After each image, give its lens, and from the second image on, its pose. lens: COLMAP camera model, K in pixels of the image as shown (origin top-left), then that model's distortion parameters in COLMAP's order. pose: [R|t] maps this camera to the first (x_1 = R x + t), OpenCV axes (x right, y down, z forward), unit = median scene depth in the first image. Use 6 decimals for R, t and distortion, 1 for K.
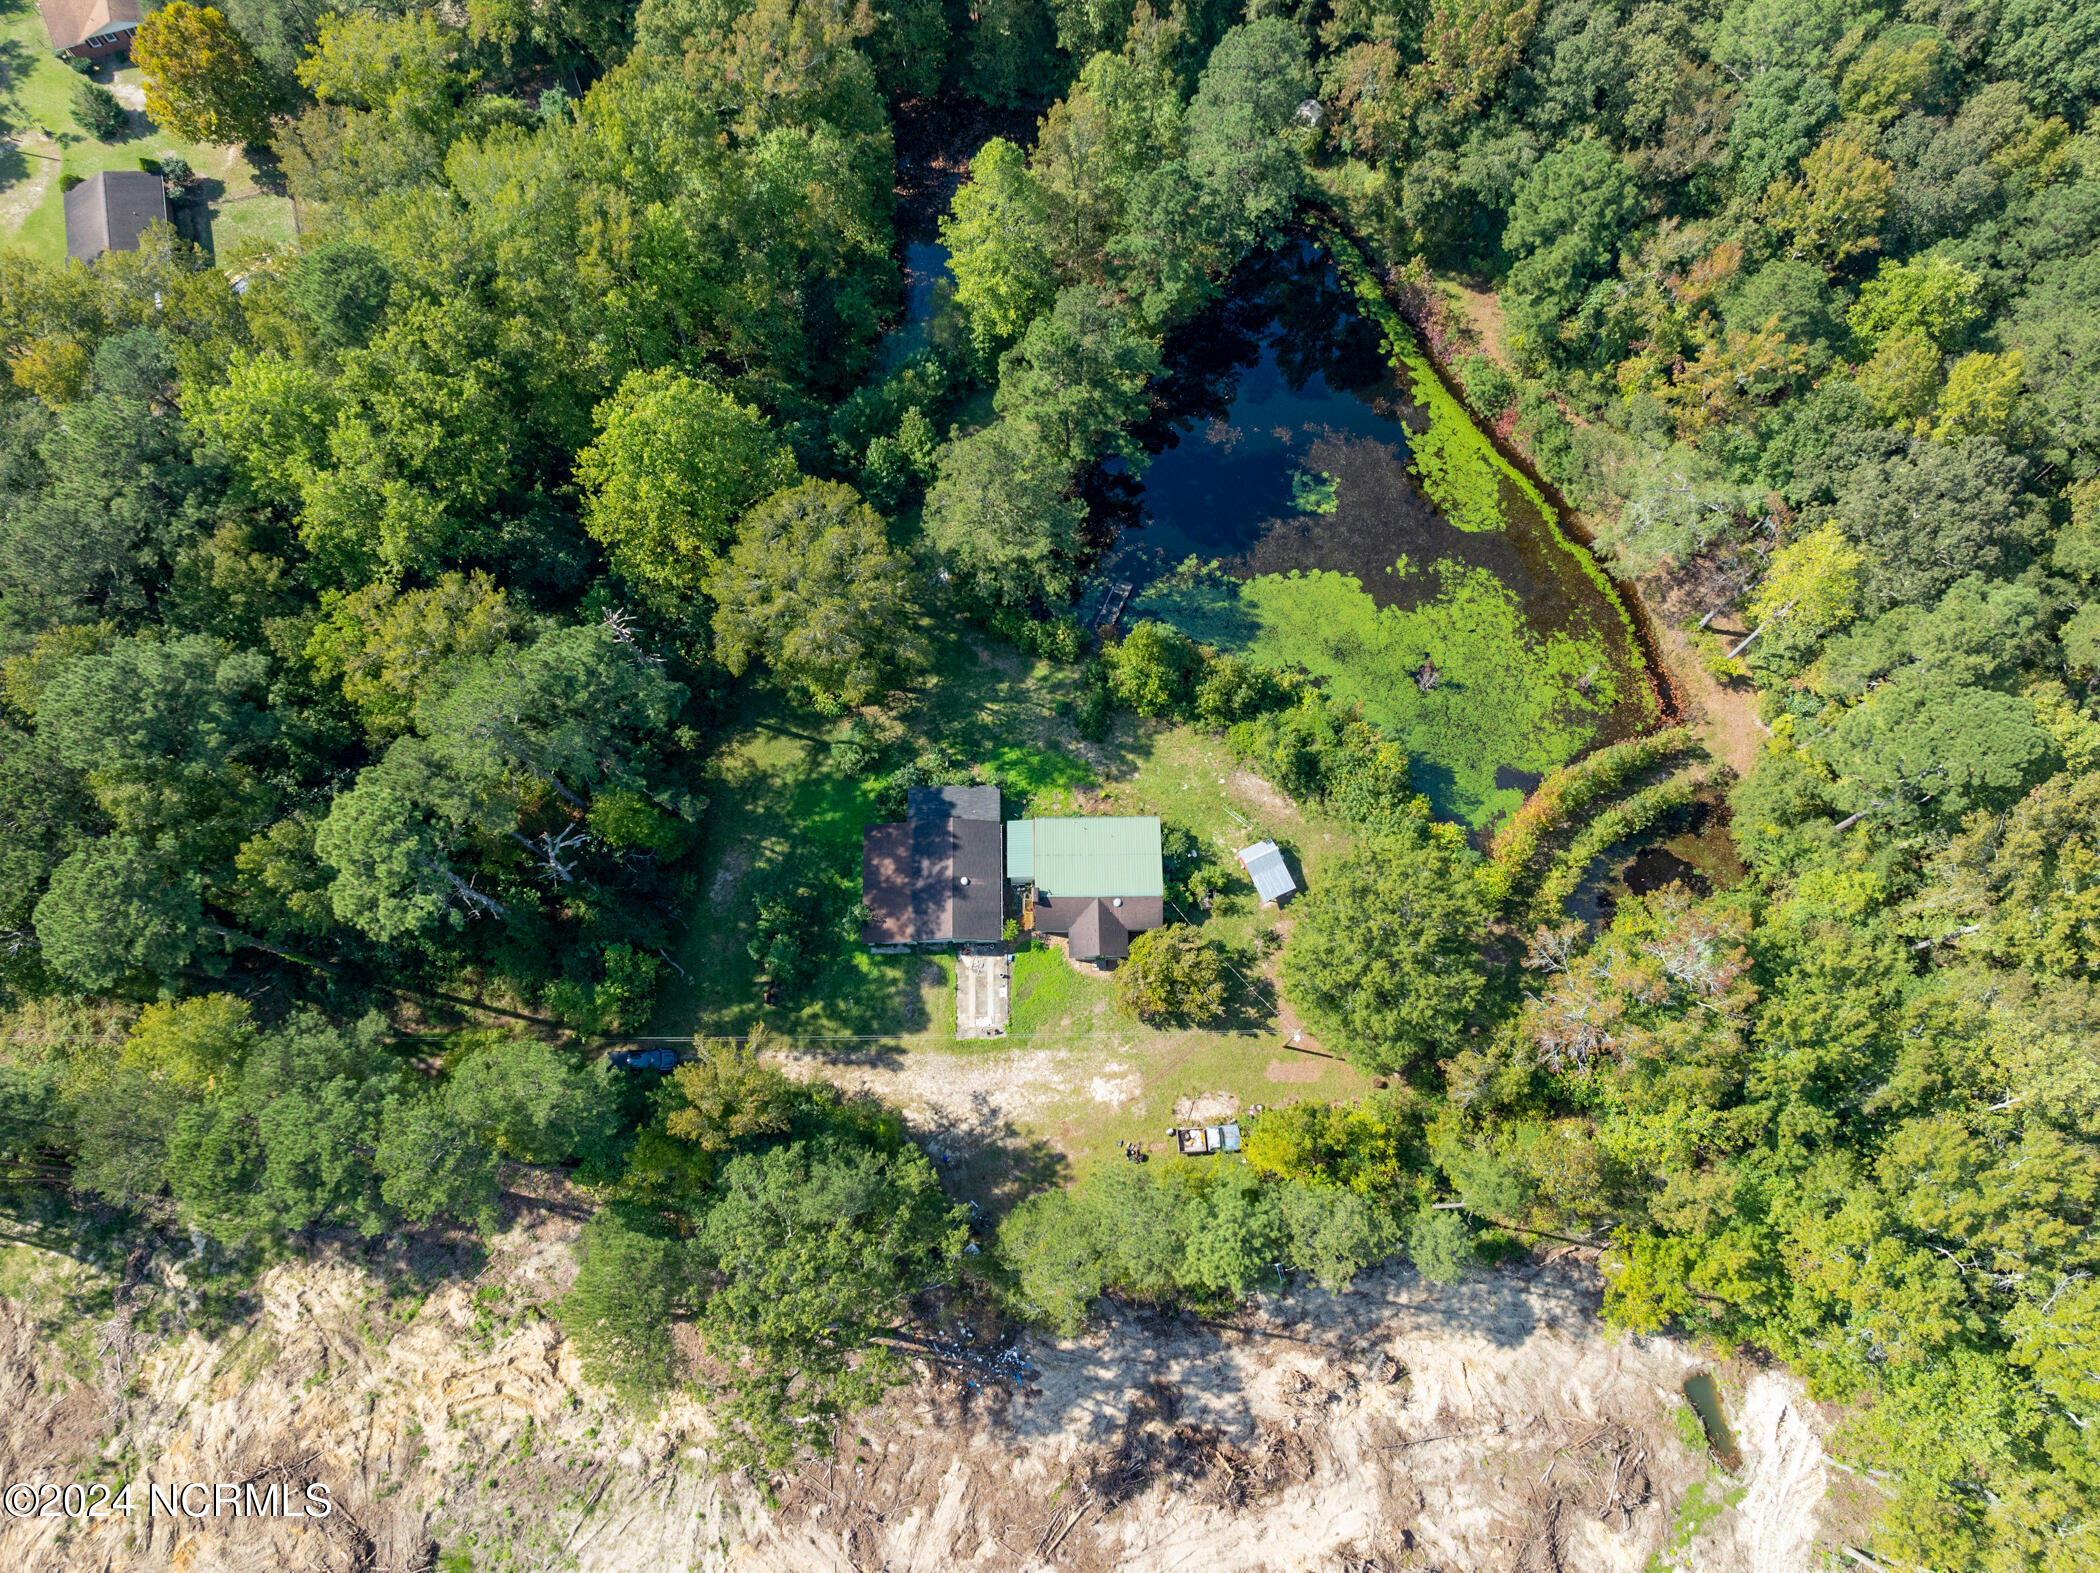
lens RADIAL K [[1469.4, 0, 1044.6], [0, 1469.4, 797.3], [0, 0, 1]] dist [-0.037293, 0.010258]
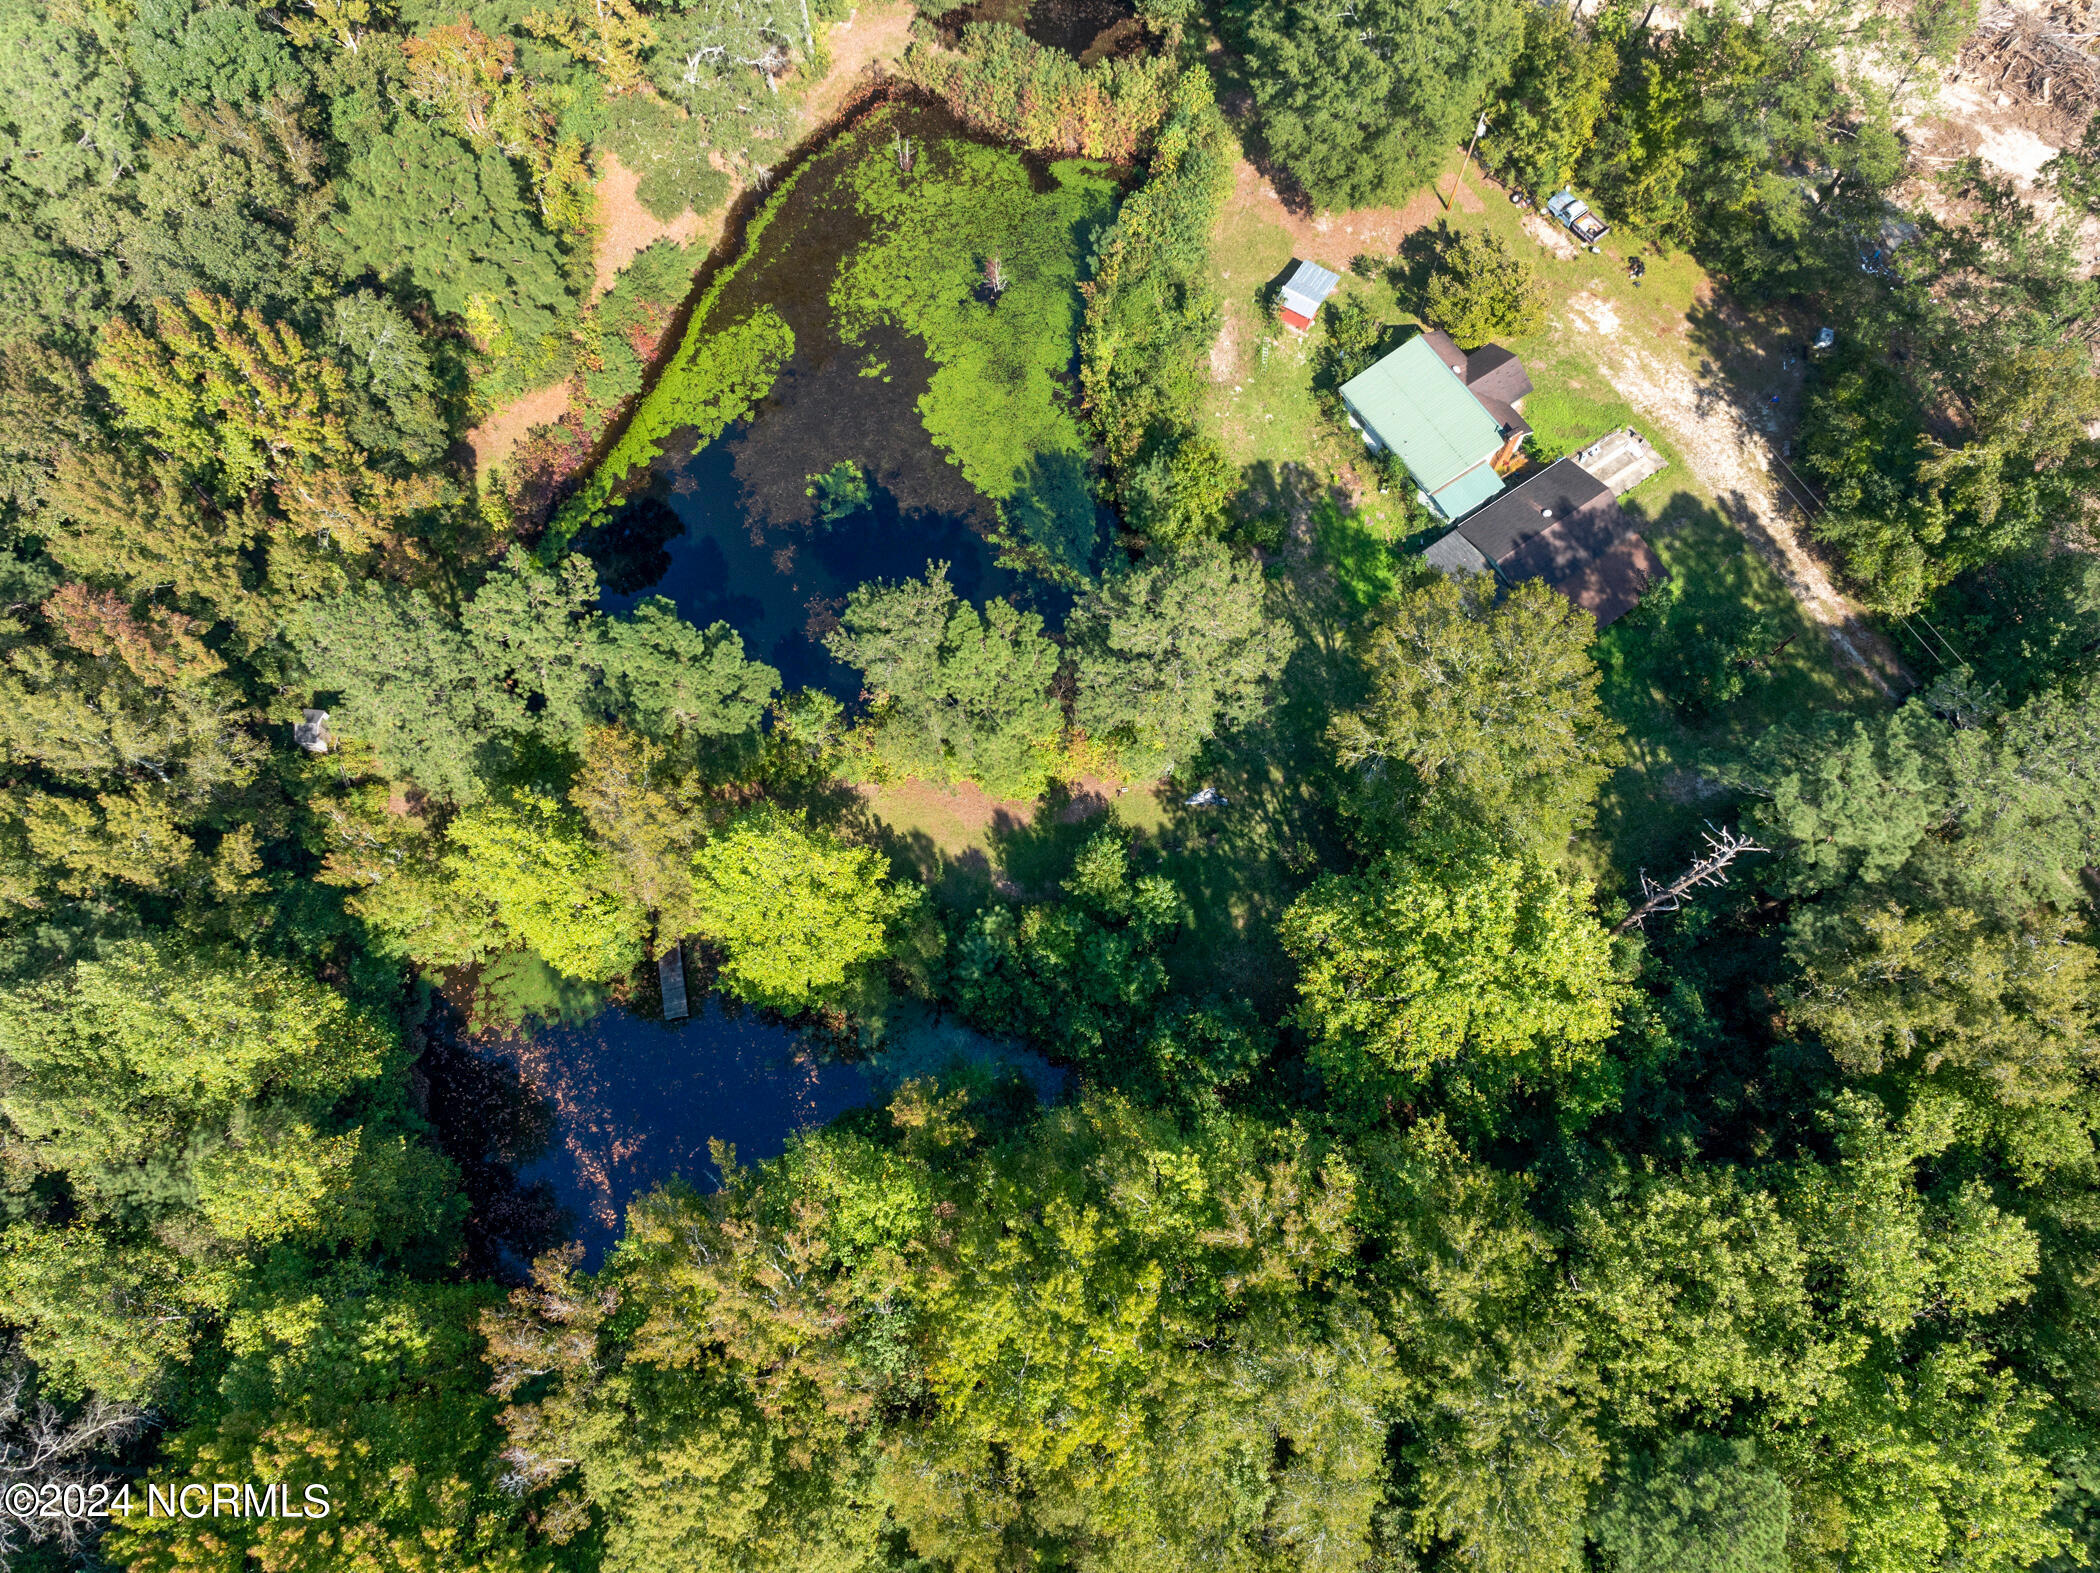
lens RADIAL K [[1476.5, 0, 1046.5], [0, 1476.5, 791.6], [0, 0, 1]] dist [-0.042447, 0.009510]
pose [[-0.546494, -0.785386, 0.290713, -0.264583], [0.804742, -0.396398, 0.441881, -0.601243], [-0.231809, 0.475434, 0.848662, 0.426502]]
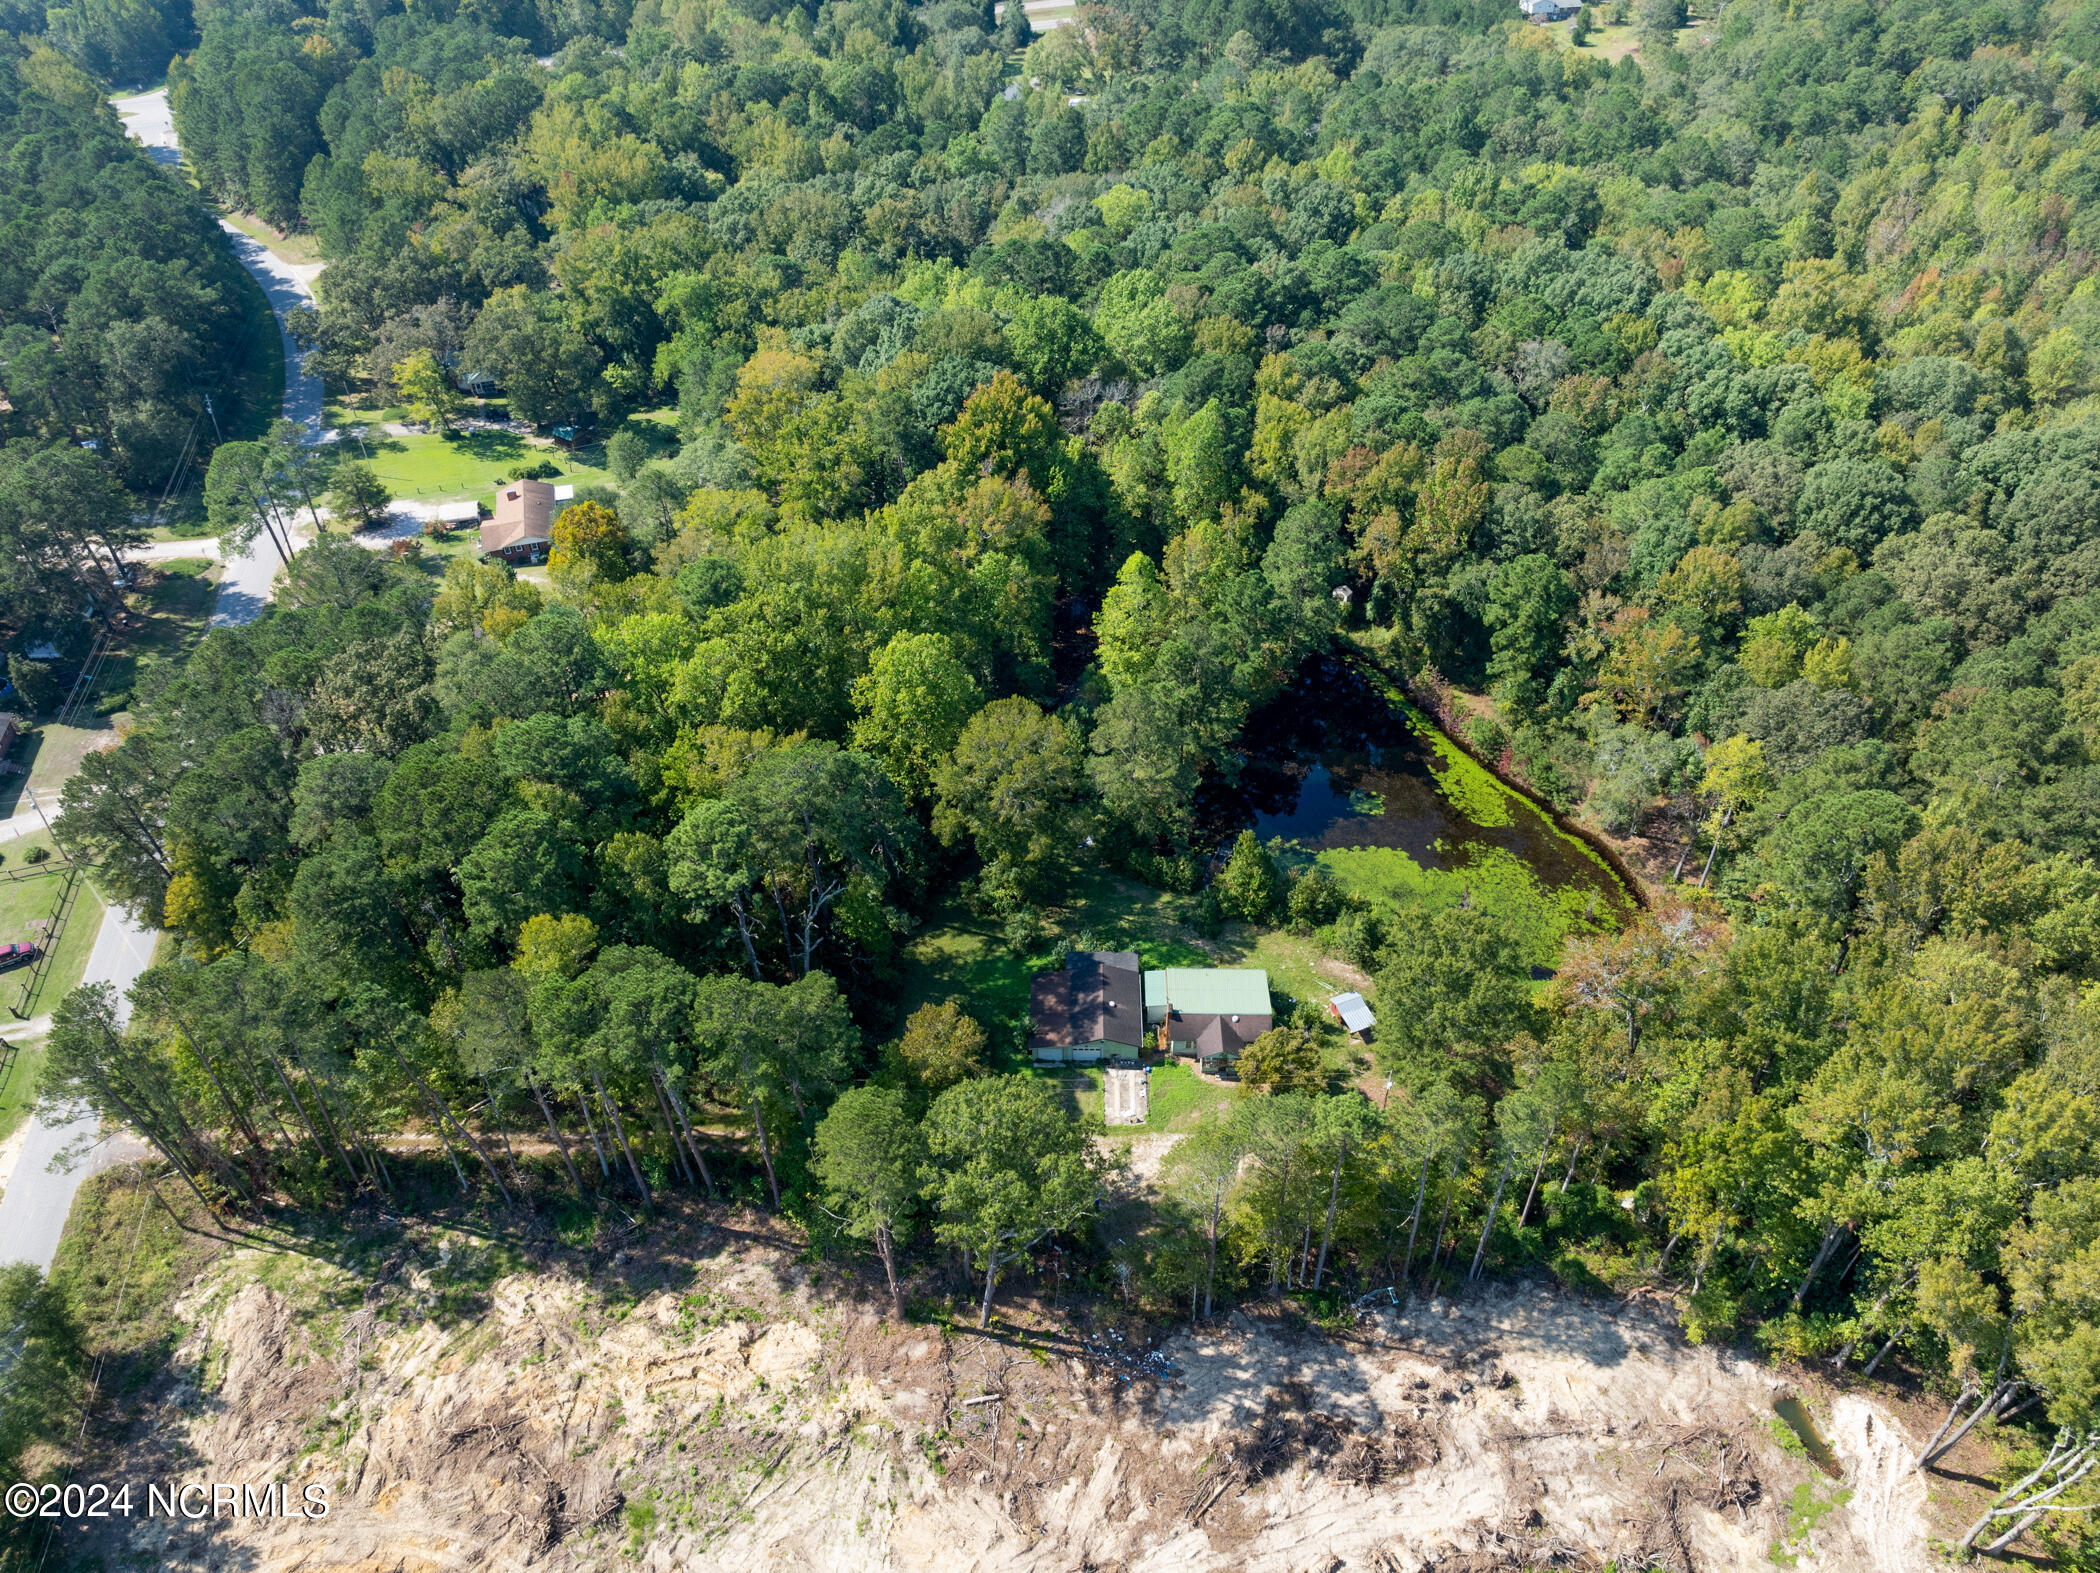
lens RADIAL K [[1476.5, 0, 1046.5], [0, 1476.5, 791.6], [0, 0, 1]] dist [-0.042447, 0.009510]
pose [[0.999390, 0.019244, -0.029127, -0.076805], [-0.031750, 0.847926, -0.529163, 0.565711], [0.014514, 0.529765, 0.848020, -0.164600]]
